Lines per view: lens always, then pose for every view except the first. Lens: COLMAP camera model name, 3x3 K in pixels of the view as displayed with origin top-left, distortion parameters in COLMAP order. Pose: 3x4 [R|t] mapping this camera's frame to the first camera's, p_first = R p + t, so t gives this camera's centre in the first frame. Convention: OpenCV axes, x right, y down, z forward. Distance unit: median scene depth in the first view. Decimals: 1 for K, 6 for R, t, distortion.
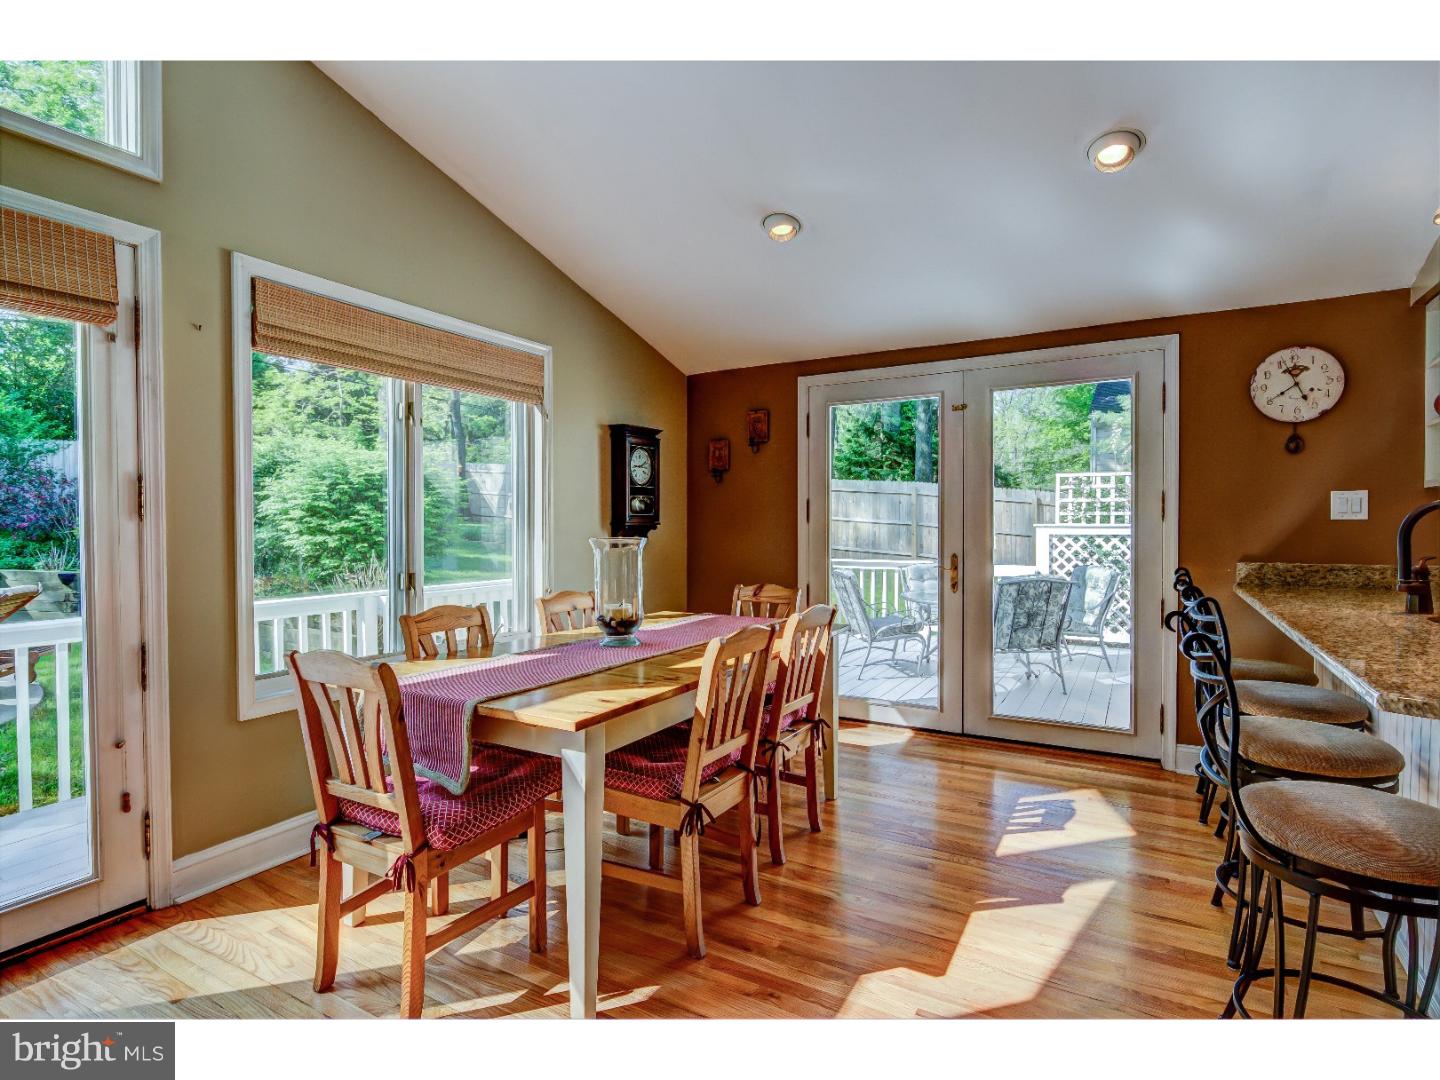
lens RADIAL K [[730.9, 0, 719.4], [0, 730.9, 543.1], [0, 0, 1]] dist [0.008448, -0.008490]
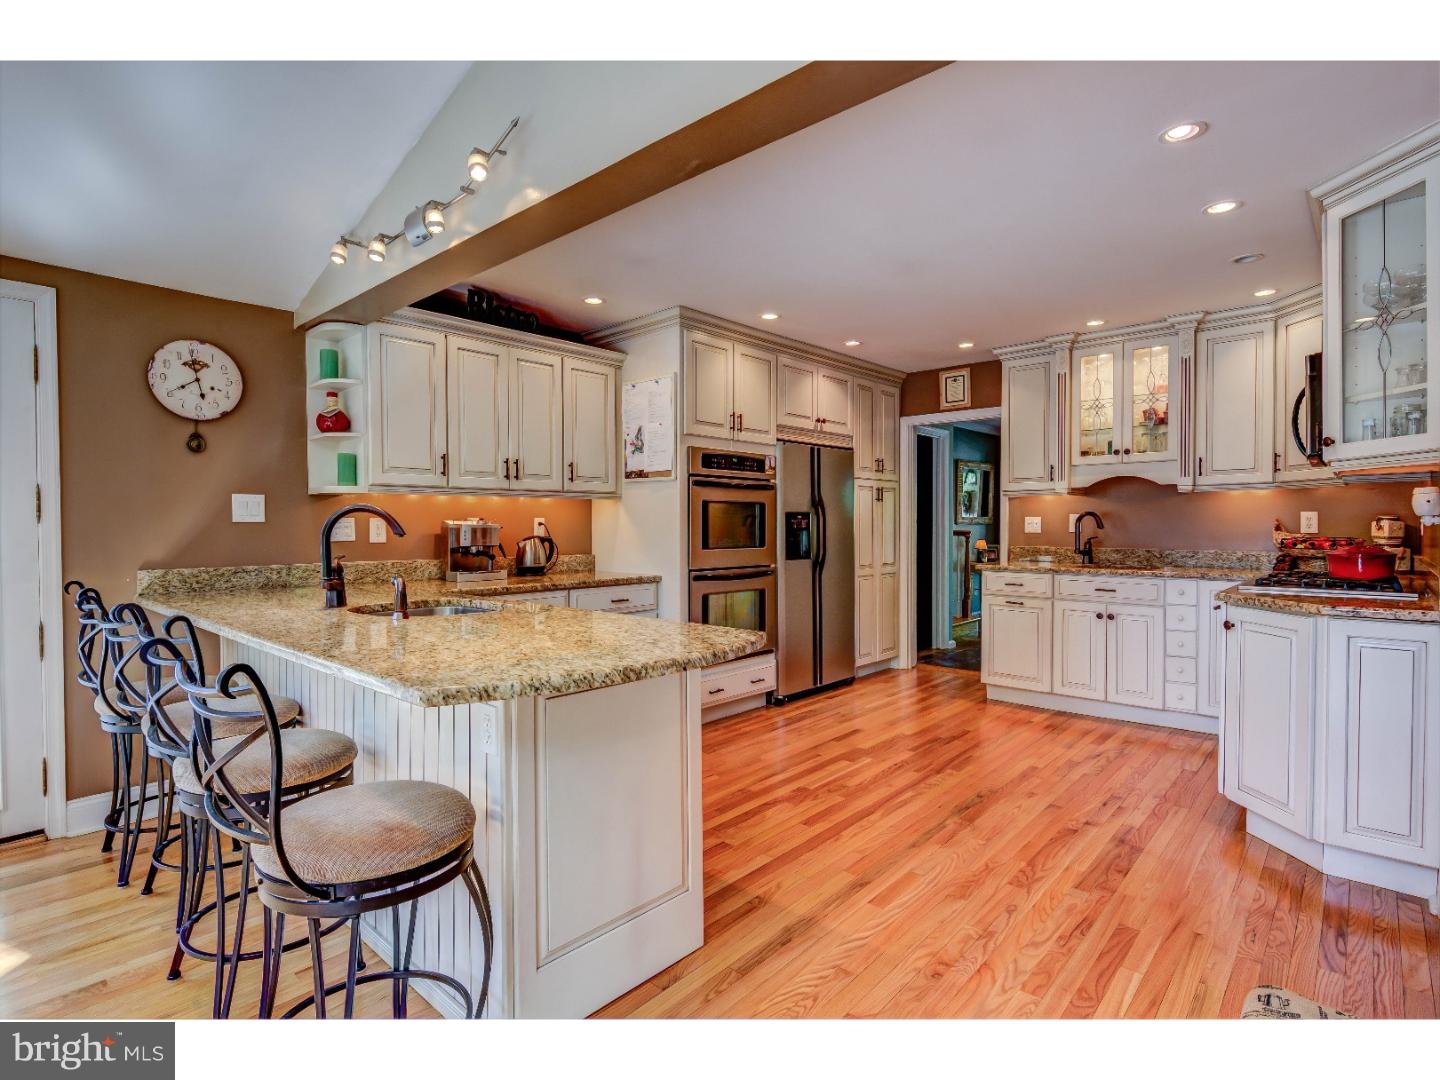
lens RADIAL K [[730.9, 0, 727.2], [0, 730.9, 536.6], [0, 0, 1]] dist [0.008448, -0.008490]
pose [[0.204444, -0.015110, 0.978762, -0.006787], [0.026722, 0.999594, 0.009850, -0.004357], [-0.978513, 0.024140, 0.204765, 0.134045]]
